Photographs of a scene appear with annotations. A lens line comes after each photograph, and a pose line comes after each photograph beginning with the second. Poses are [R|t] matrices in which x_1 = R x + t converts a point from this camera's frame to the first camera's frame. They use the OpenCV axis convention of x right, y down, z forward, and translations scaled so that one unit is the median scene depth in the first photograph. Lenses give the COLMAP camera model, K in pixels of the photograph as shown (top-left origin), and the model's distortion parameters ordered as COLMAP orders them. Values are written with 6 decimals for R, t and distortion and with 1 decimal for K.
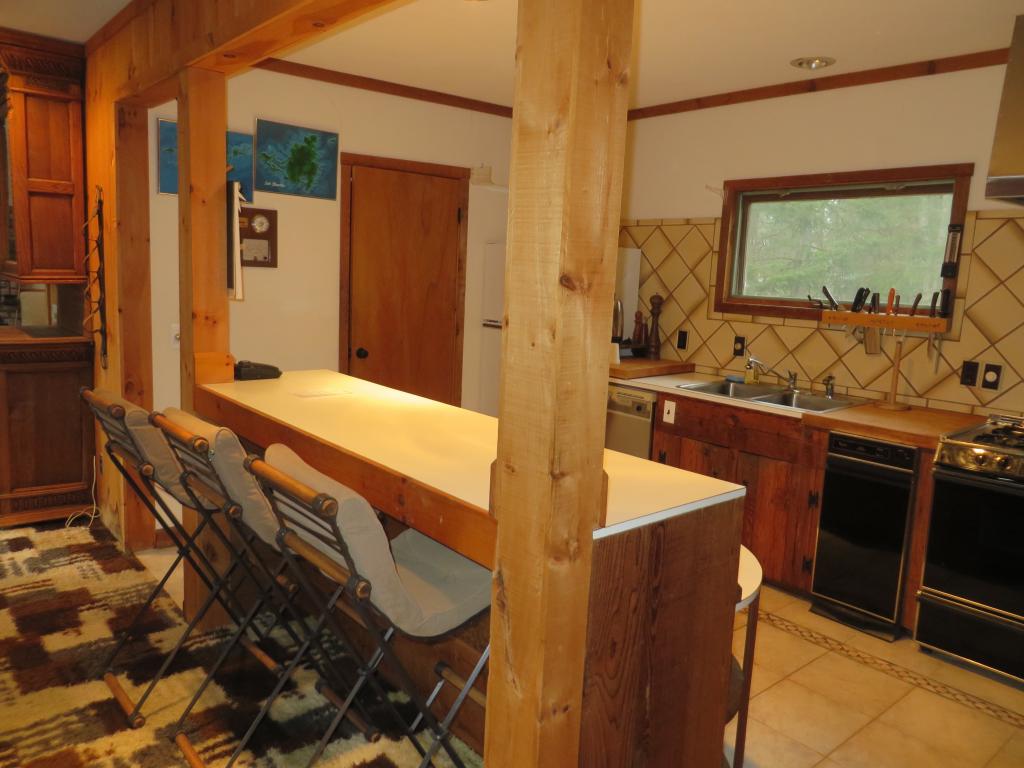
lens RADIAL K [[765.9, 0, 513.4], [0, 765.9, 391.8], [0, 0, 1]] dist [-0.010385, -0.004016]
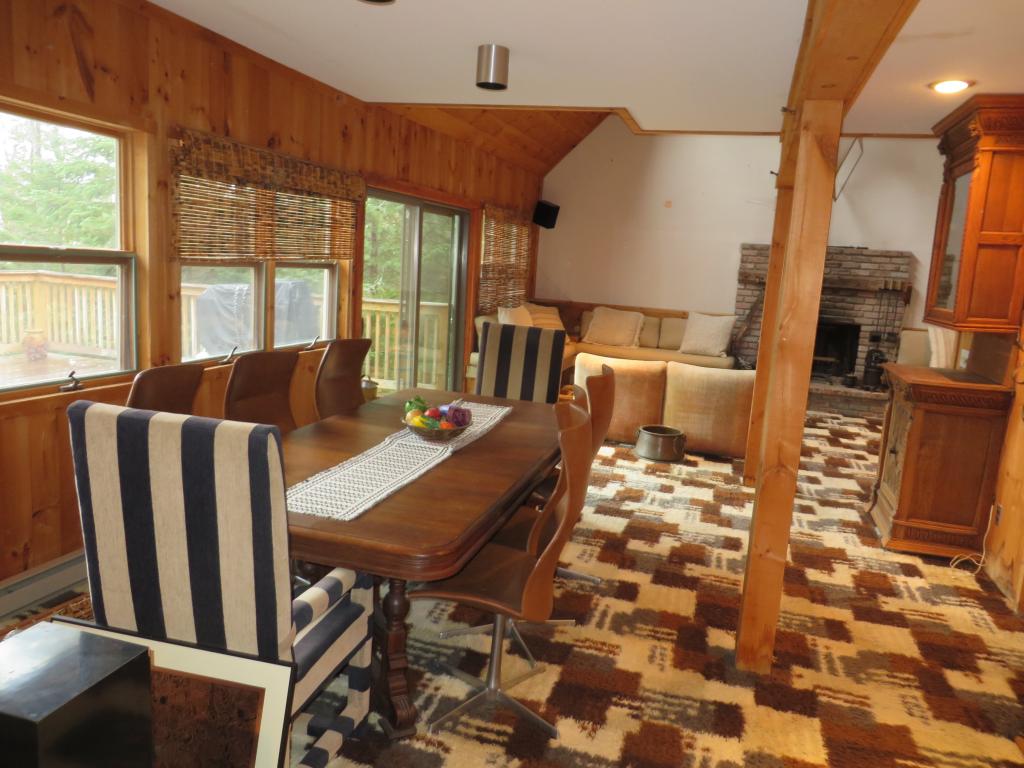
lens RADIAL K [[765.9, 0, 511.0], [0, 765.9, 390.0], [0, 0, 1]] dist [-0.010385, -0.004016]
pose [[0.542727, 0.118109, -0.831564, -0.088786], [-0.158352, 0.986697, 0.036794, -0.001441], [0.824847, 0.111711, 0.554210, -0.089241]]
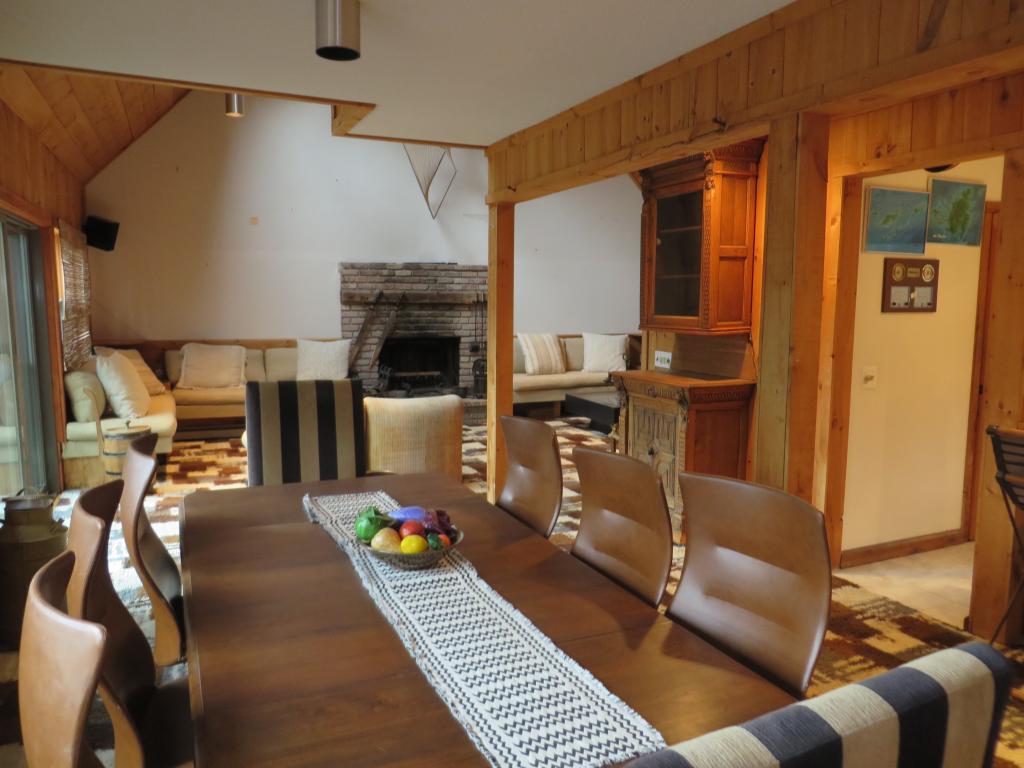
lens RADIAL K [[765.9, 0, 513.4], [0, 765.9, 392.0], [0, 0, 1]] dist [-0.010385, -0.004016]
pose [[0.956688, -0.013979, -0.290779, -0.592222], [0.002559, 0.999212, -0.039618, -0.008384], [0.291104, 0.037158, 0.955970, -0.211026]]
